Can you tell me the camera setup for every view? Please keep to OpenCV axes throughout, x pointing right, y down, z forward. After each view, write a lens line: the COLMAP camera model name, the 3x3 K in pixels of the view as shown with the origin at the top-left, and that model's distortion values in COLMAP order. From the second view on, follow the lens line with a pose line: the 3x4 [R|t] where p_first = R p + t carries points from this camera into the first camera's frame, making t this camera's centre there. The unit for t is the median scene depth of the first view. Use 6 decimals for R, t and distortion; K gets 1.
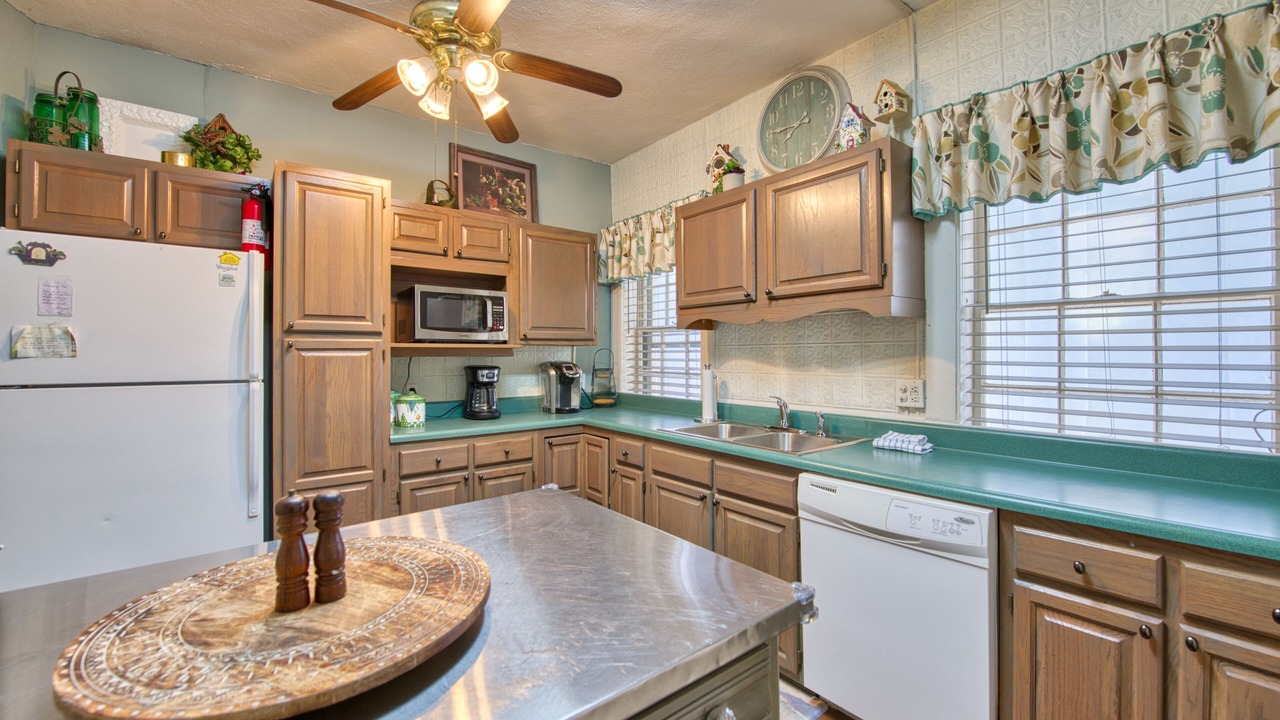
lens RADIAL K [[503.1, 0, 604.9], [0, 503.1, 353.4], [0, 0, 1]] dist [-0.018778, -0.000065]
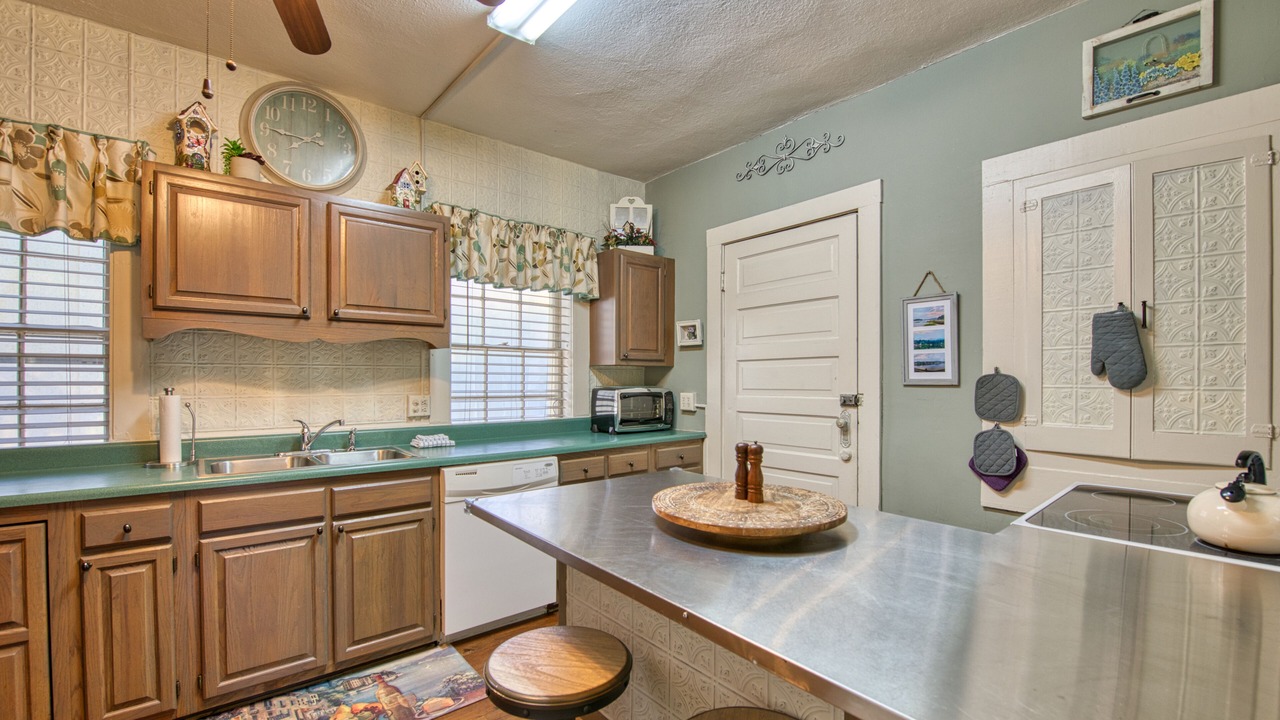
lens RADIAL K [[535.8, 0, 640.3], [0, 535.8, 381.8], [0, 0, 1]] dist [-0.000483, -0.000059]
pose [[-0.041597, -0.002125, 0.999132, -1.066869], [-0.000805, 0.999997, 0.002094, 0.017186], [-0.999134, -0.000717, -0.041599, 0.611524]]
